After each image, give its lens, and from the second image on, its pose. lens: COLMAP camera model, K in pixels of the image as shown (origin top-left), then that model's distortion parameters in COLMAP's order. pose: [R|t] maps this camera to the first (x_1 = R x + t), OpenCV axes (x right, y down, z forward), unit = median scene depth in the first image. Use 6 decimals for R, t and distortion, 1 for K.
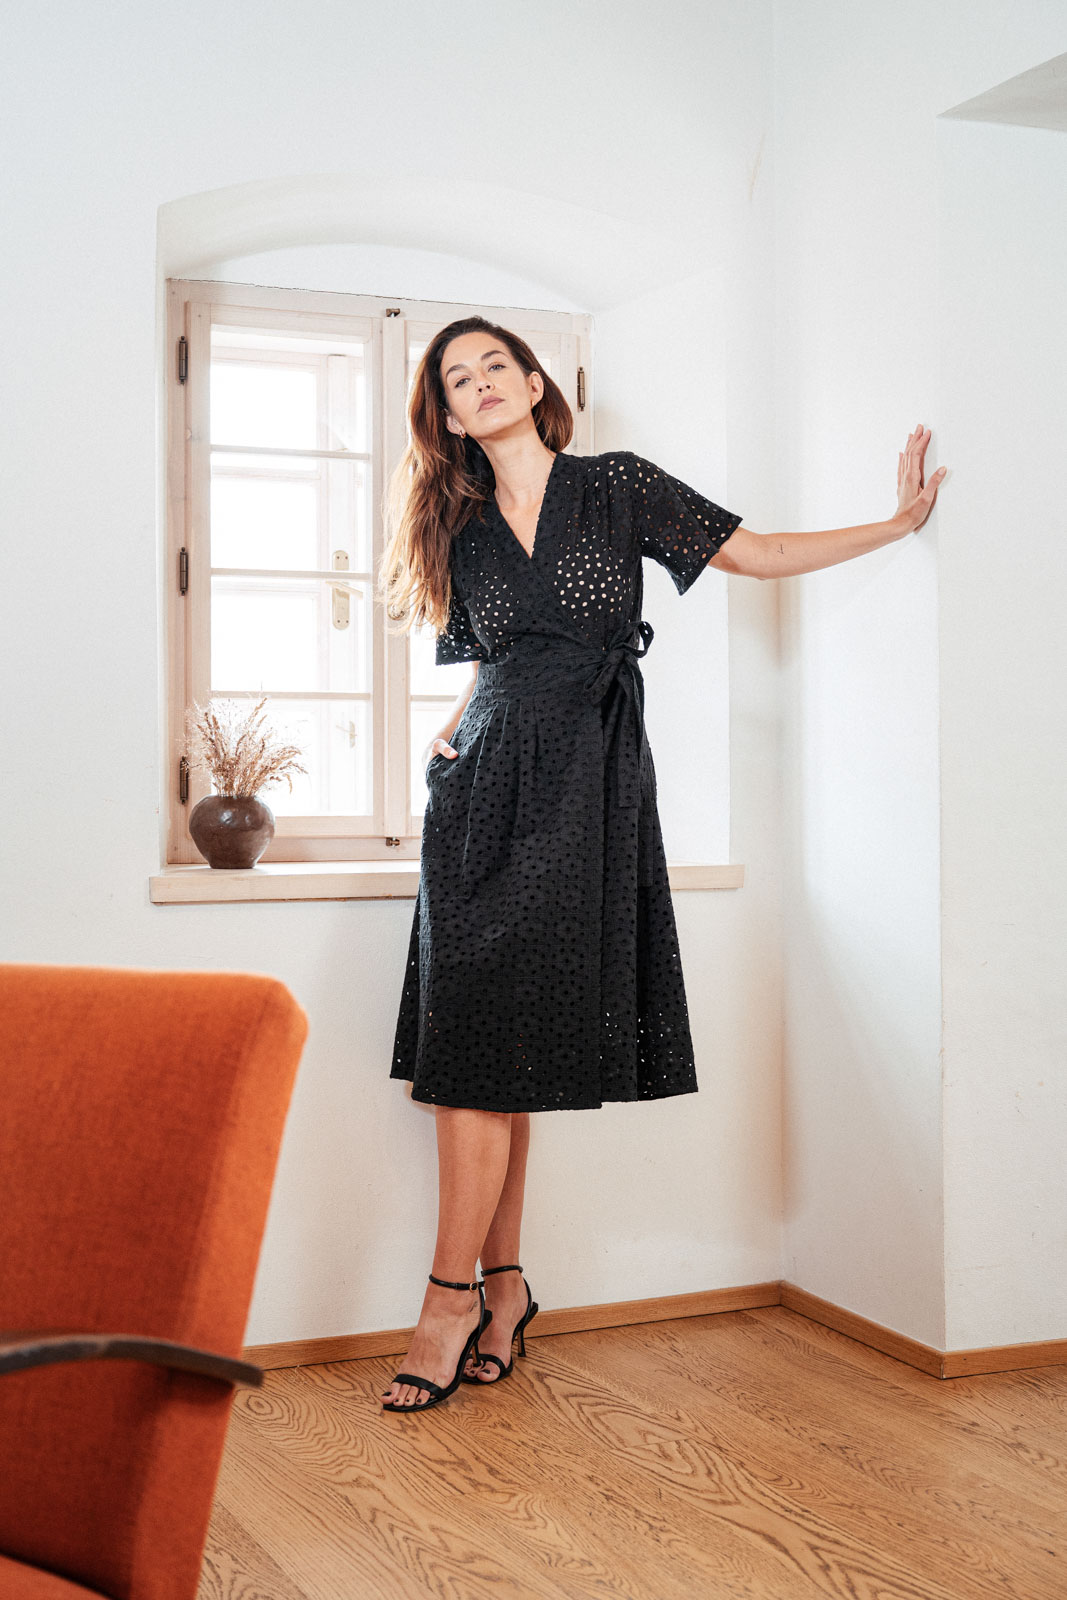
lens RADIAL K [[2504.5, 0, 533.5], [0, 2504.5, 800.0], [0, 0, 1]] dist [-0.013009, -0.053709]
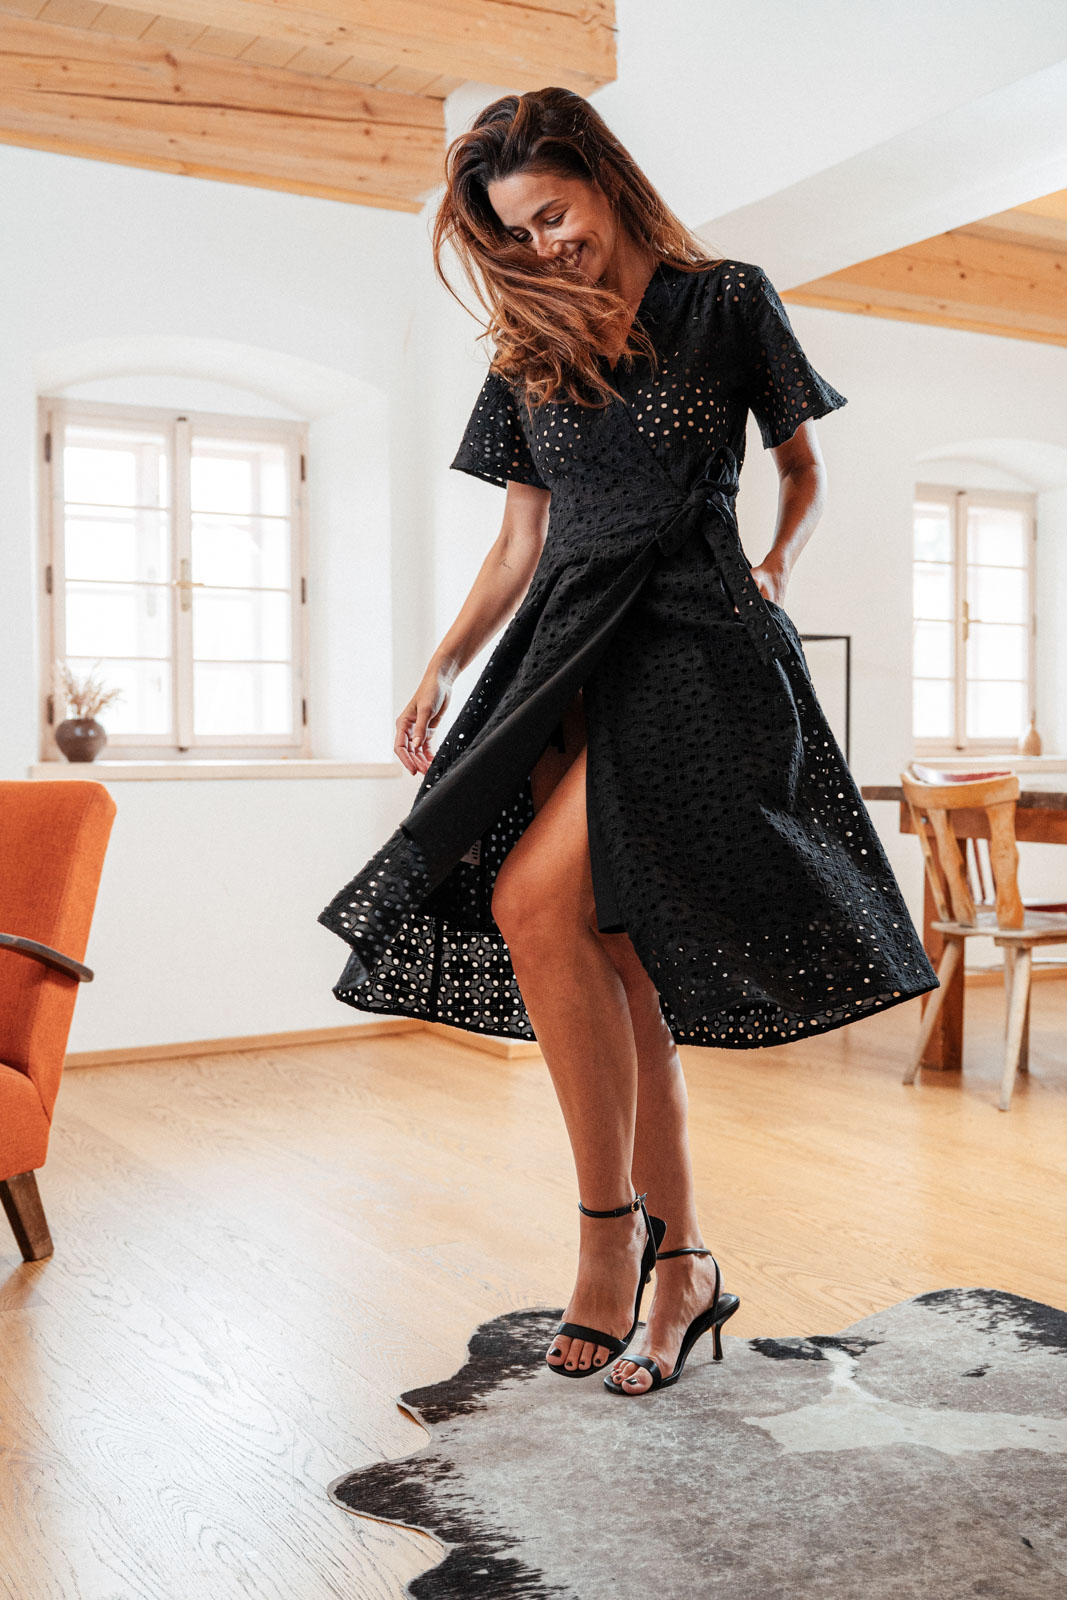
lens RADIAL K [[1783.0, 0, 533.5], [0, 1783.0, 800.0], [0, 0, 1]] dist [-0.003059, -0.007821]
pose [[0.992056, -0.003029, 0.125763, 0.026792], [-0.000664, 0.999570, 0.029315, 0.018178], [-0.125798, -0.029166, 0.991627, -0.197804]]
